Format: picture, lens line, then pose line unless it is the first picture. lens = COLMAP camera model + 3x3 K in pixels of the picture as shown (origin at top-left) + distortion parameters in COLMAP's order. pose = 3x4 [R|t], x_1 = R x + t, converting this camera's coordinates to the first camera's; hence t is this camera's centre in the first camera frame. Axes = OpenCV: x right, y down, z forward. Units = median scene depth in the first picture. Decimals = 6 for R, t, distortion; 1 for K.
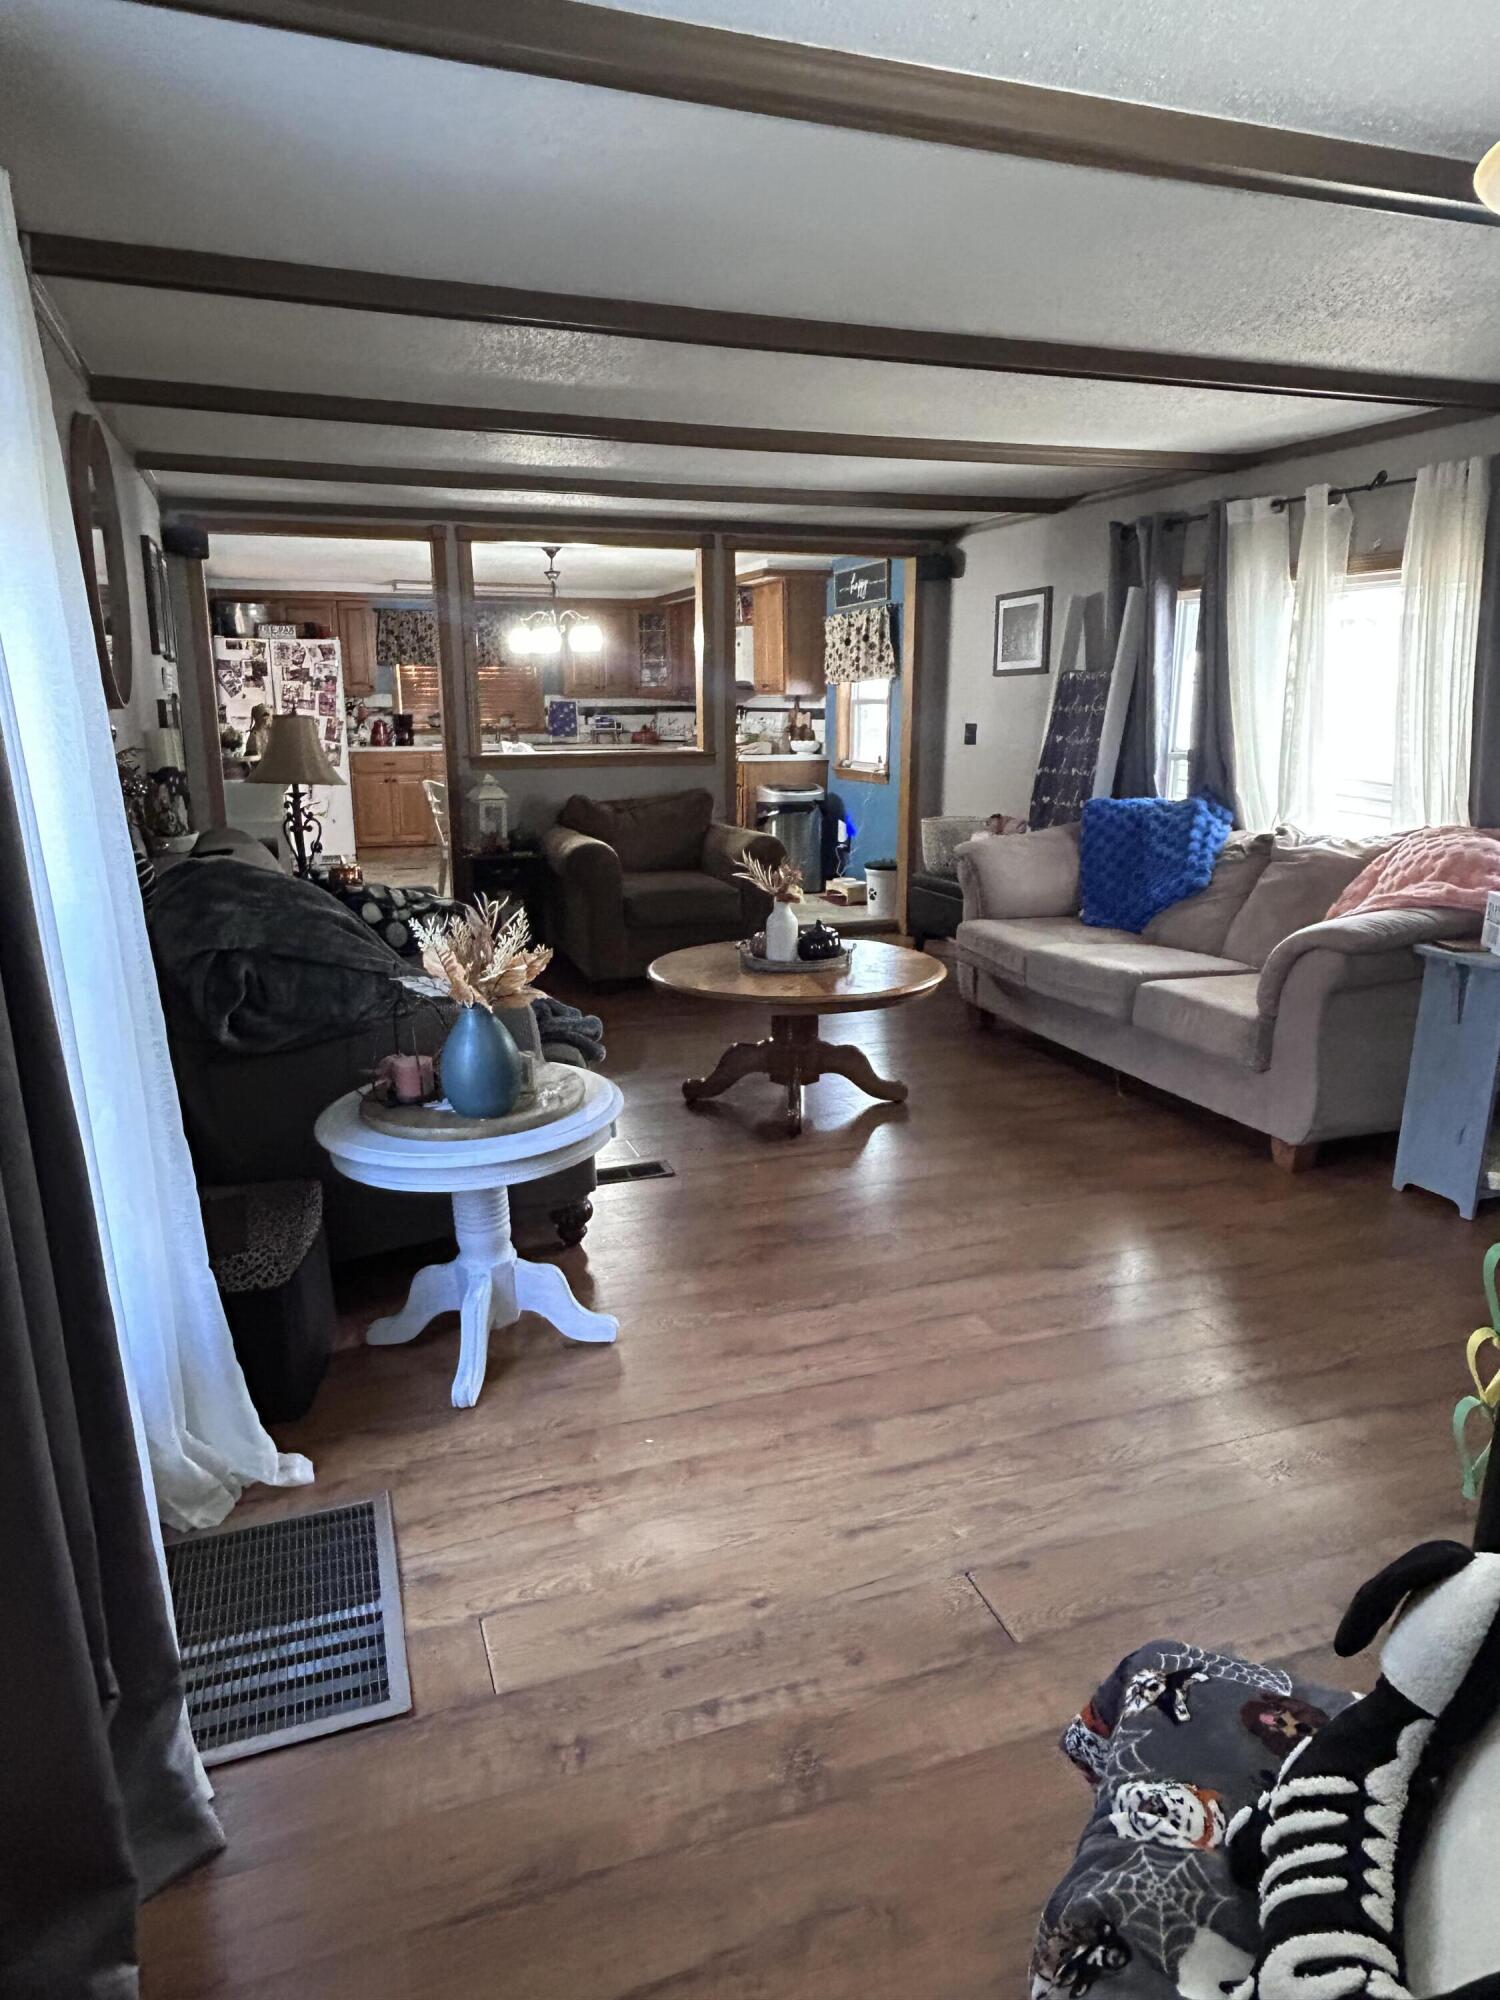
lens RADIAL K [[1269.3, 0, 750.0], [0, 1269.3, 1000.0], [0, 0, 1]] dist [0.004306, -0.000120]
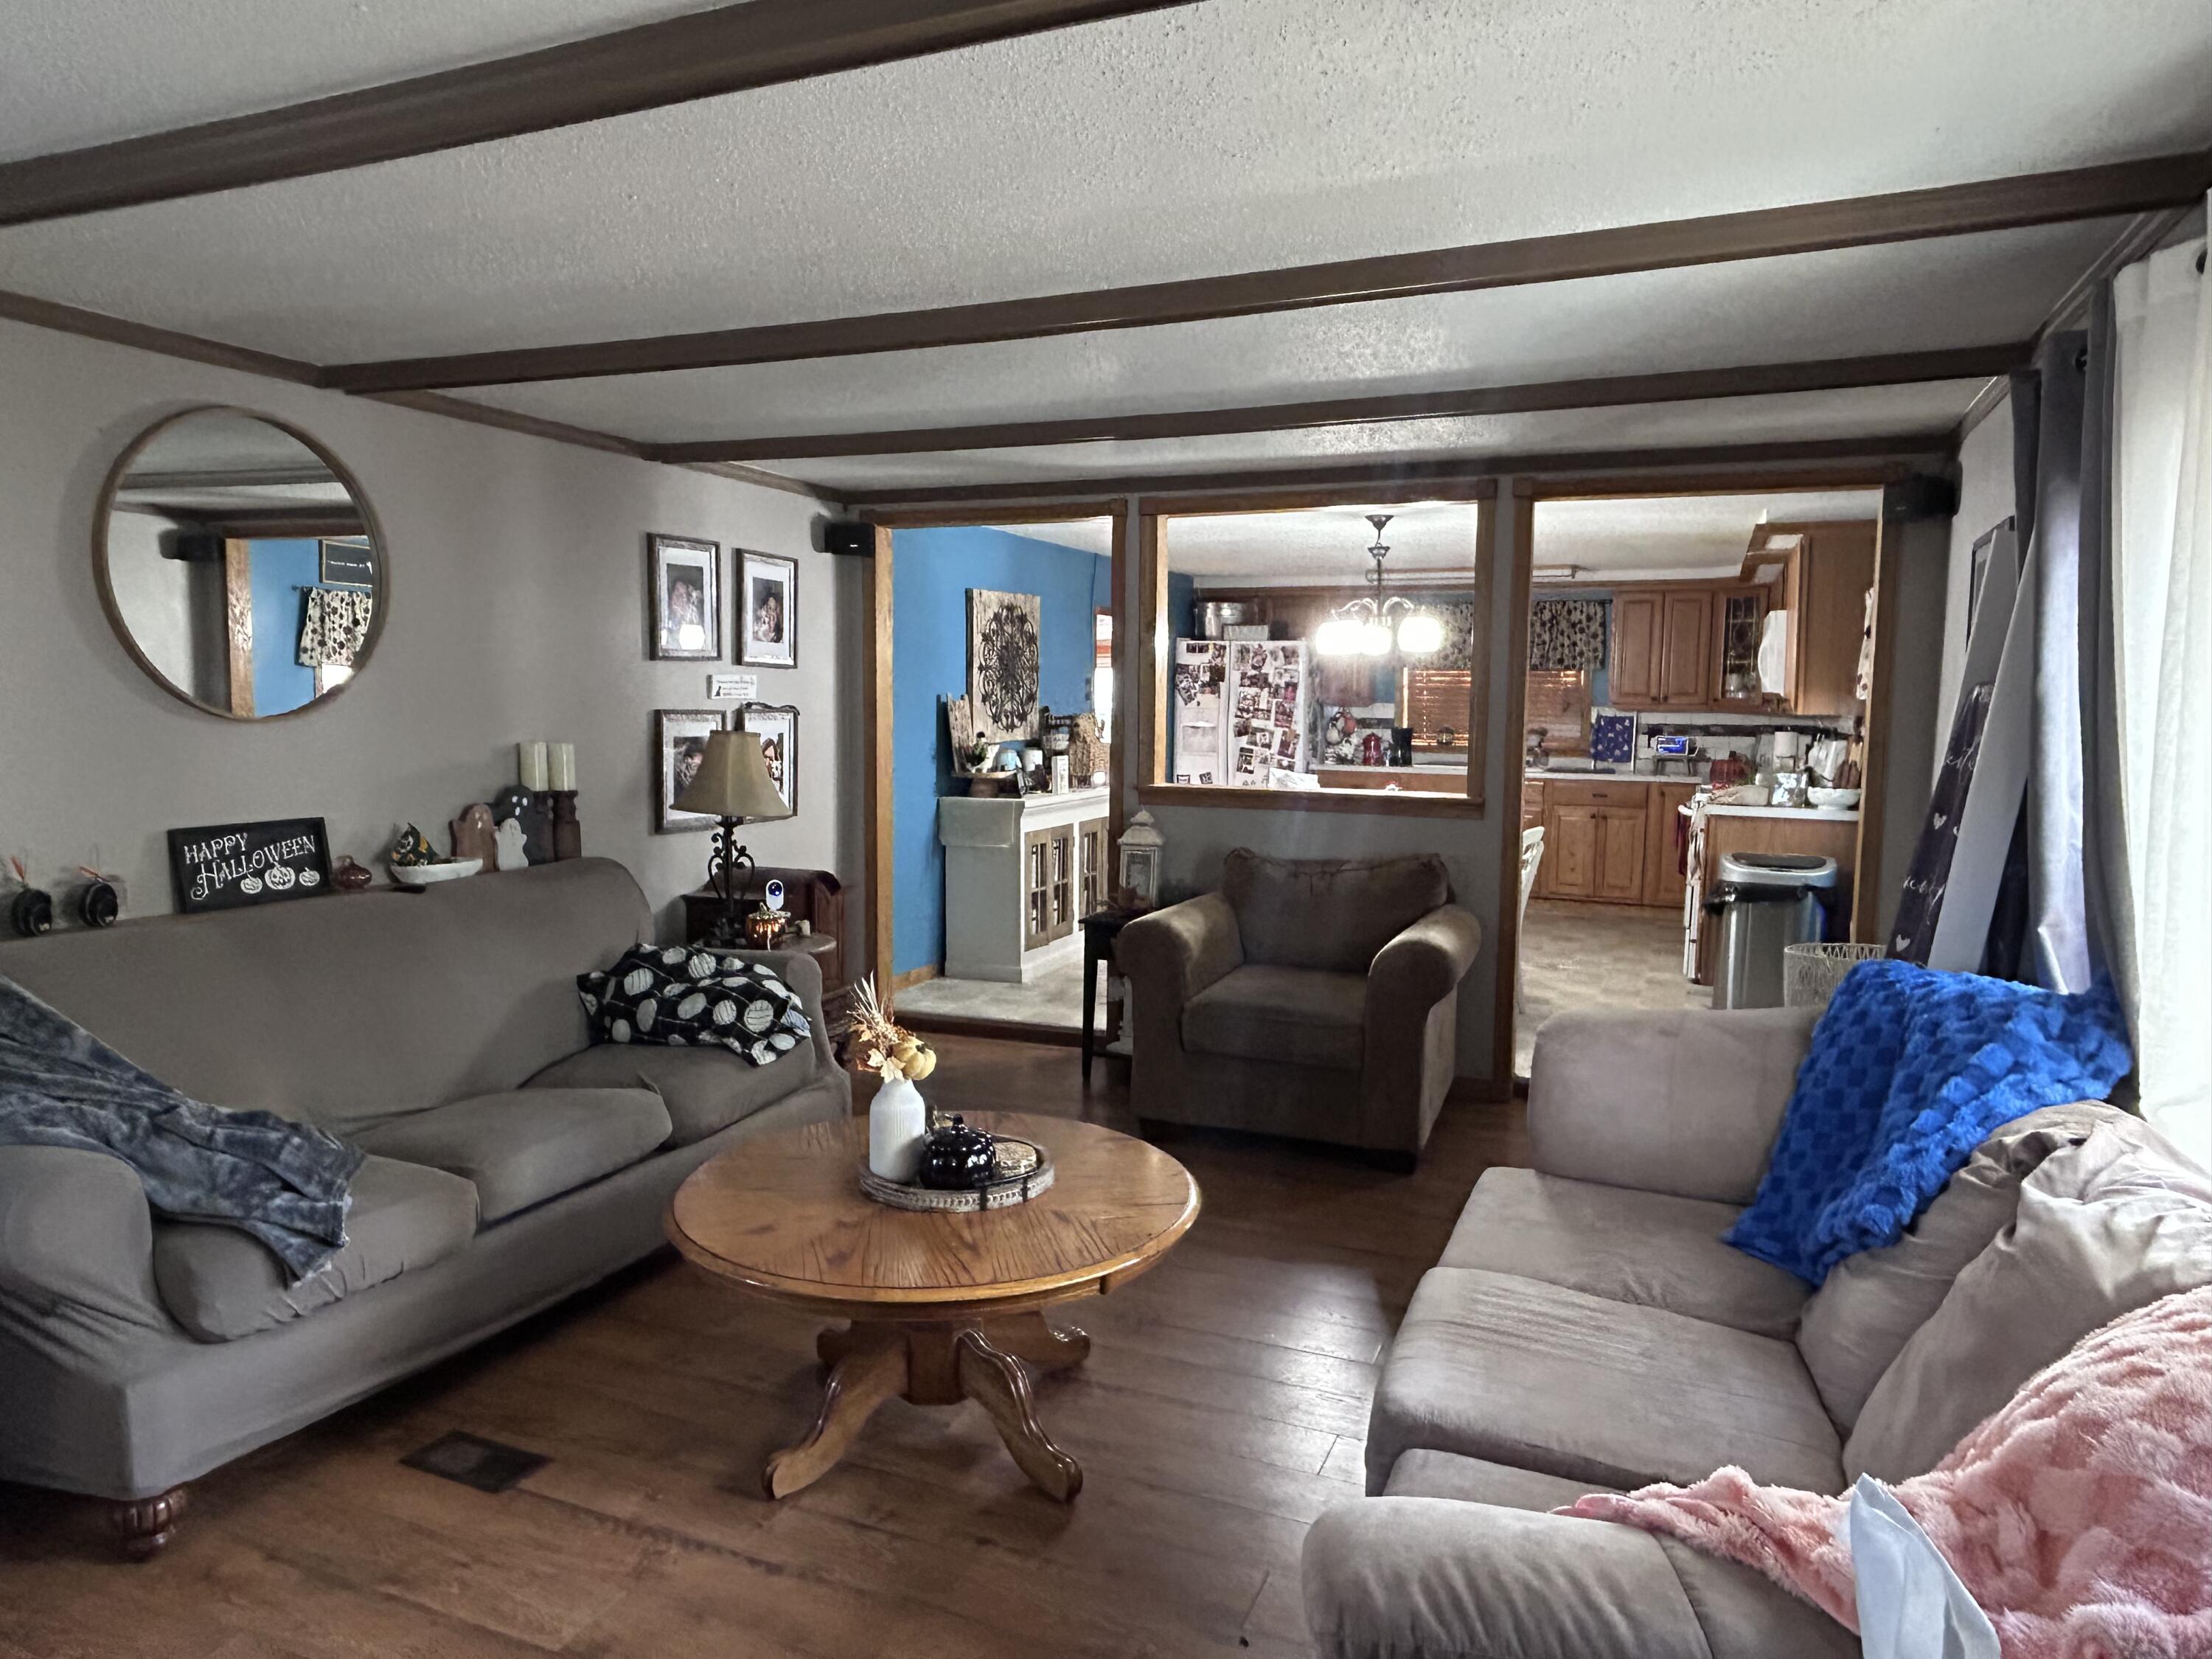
lens RADIAL K [[1403.9, 0, 1103.2], [0, 1403.9, 826.6], [0, 0, 1]] dist [0.004306, -0.000120]
pose [[0.732663, 0.074312, -0.676522, 0.222442], [-0.170743, 0.982301, -0.077012, -0.065880], [0.658826, 0.171935, 0.732384, 0.244559]]
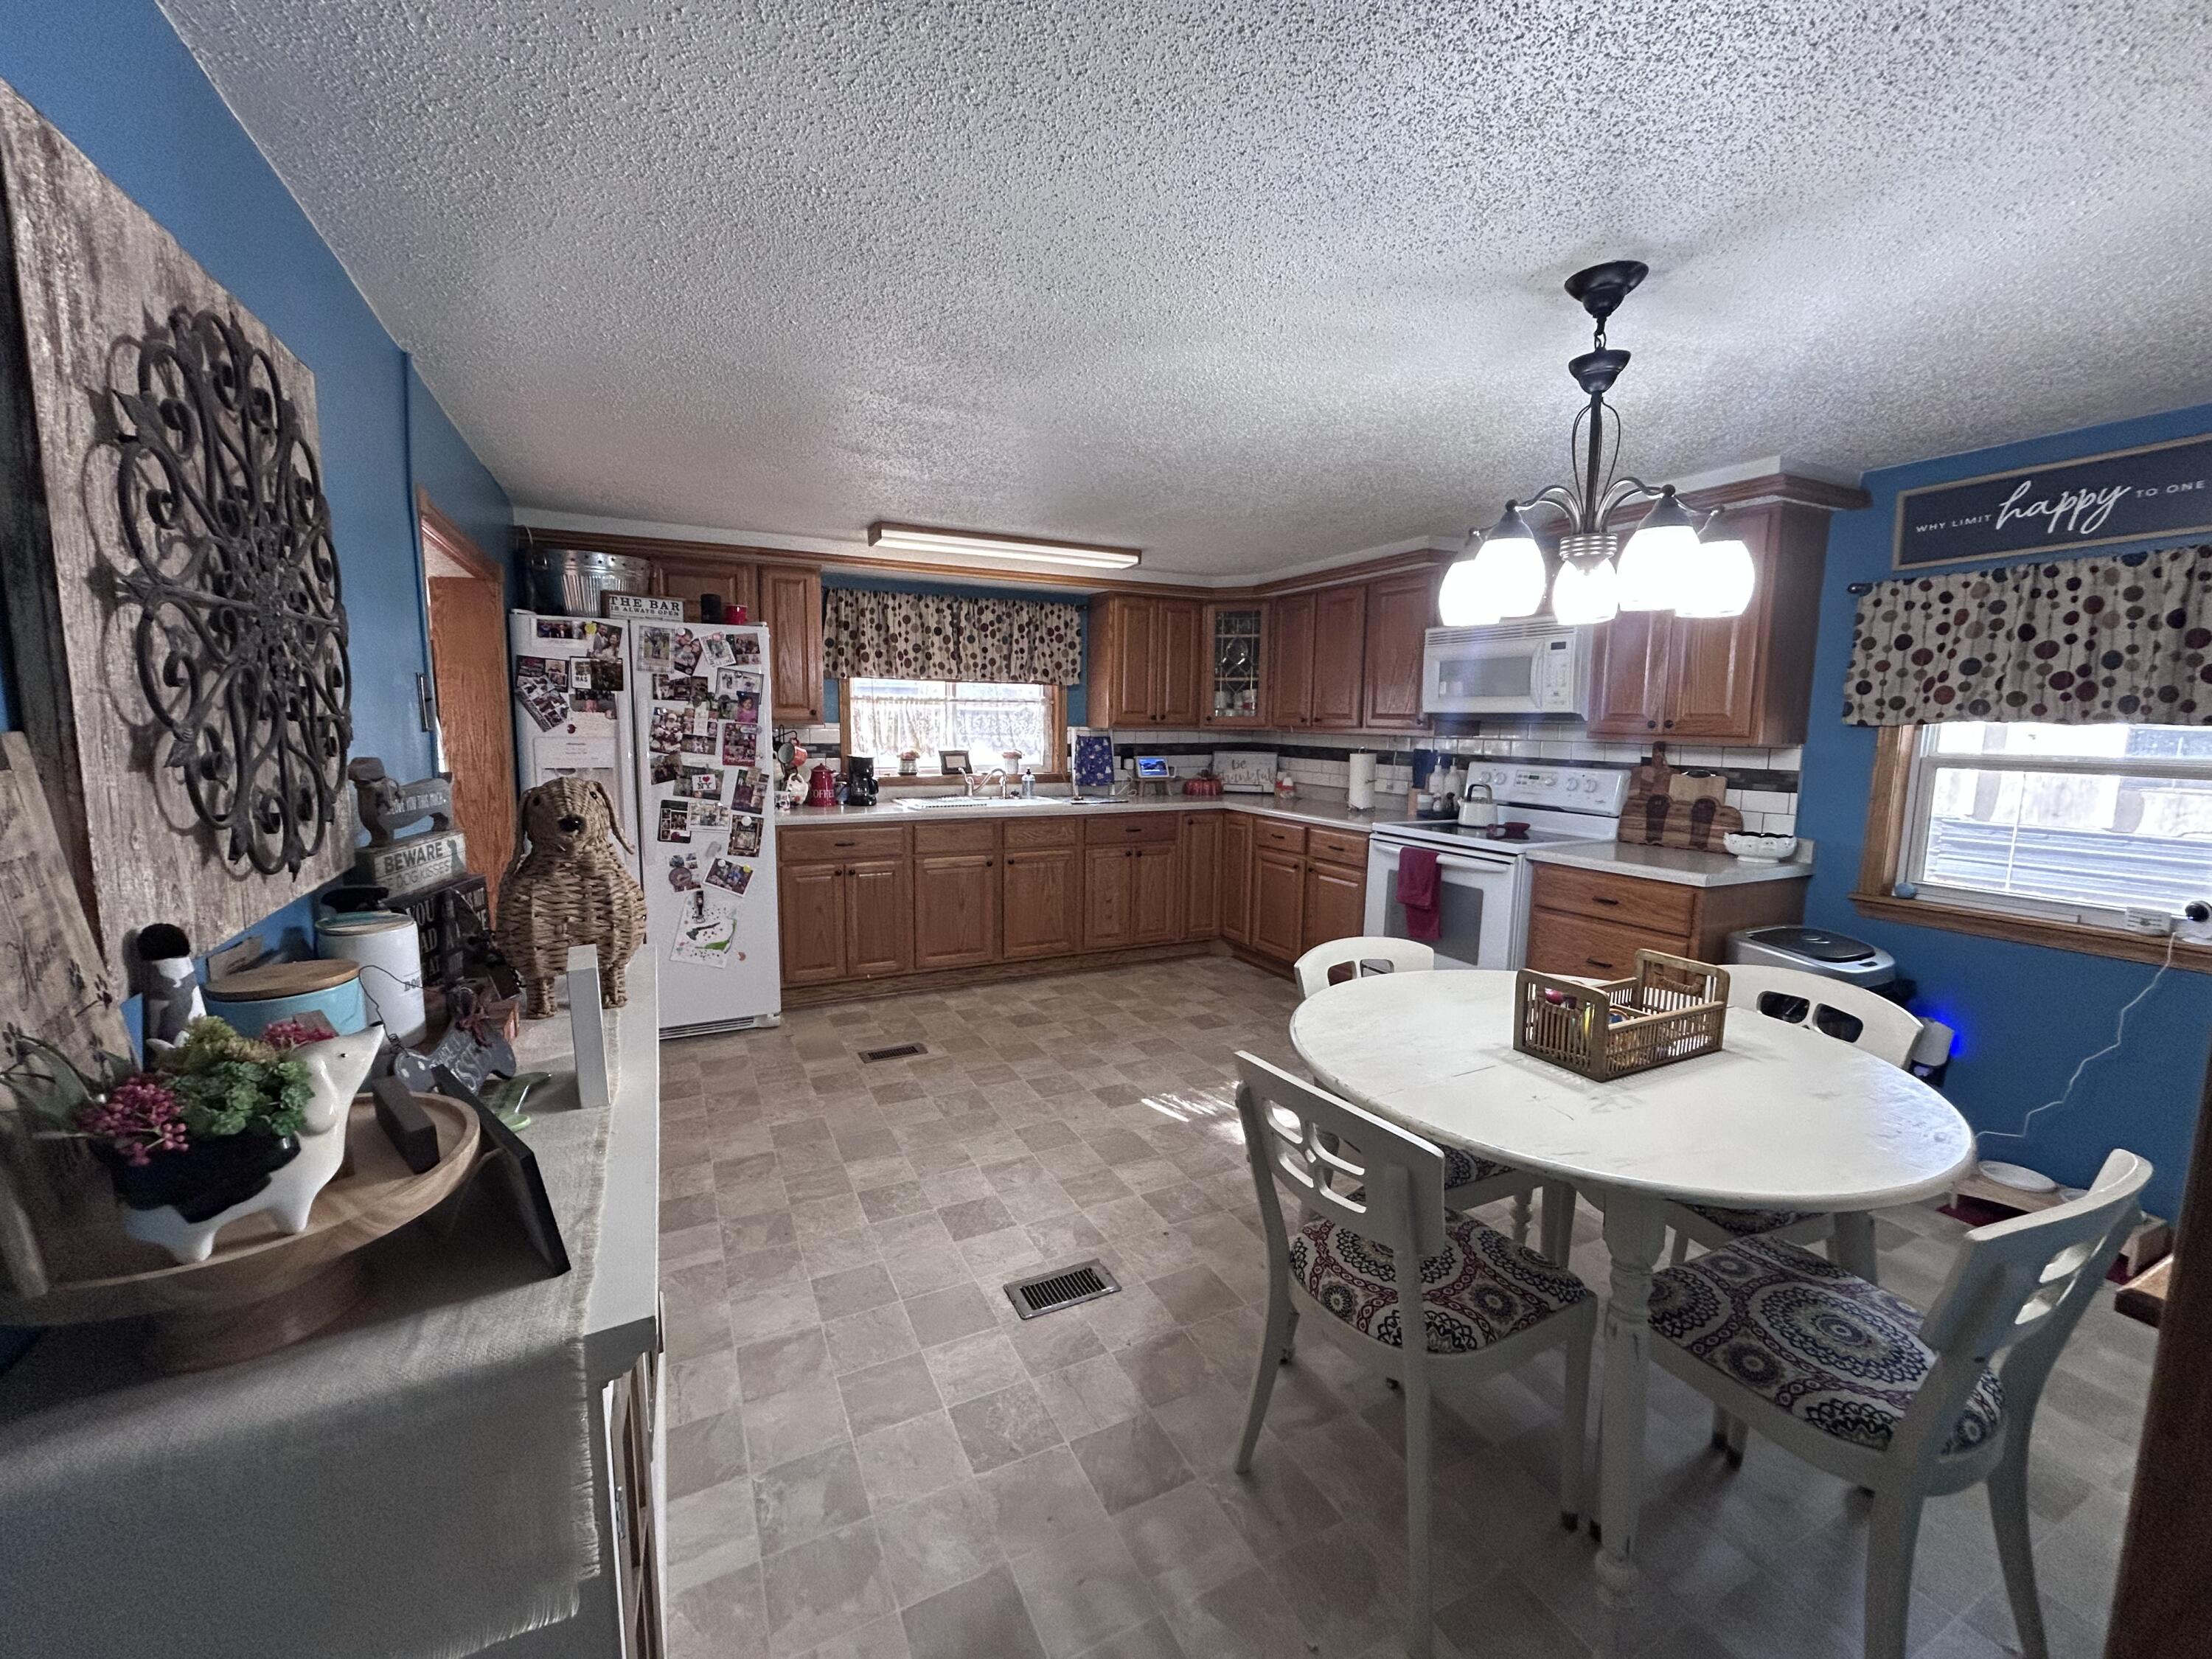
lens RADIAL K [[893.0, 0, 1113.4], [0, 893.0, 829.1], [0, 0, 1]] dist [-0.012625, -0.000202]
pose [[0.992369, -0.001216, 0.123295, -0.224625], [0.014516, 0.994151, -0.107024, -0.155889], [-0.122444, 0.107997, 0.986582, 0.619066]]
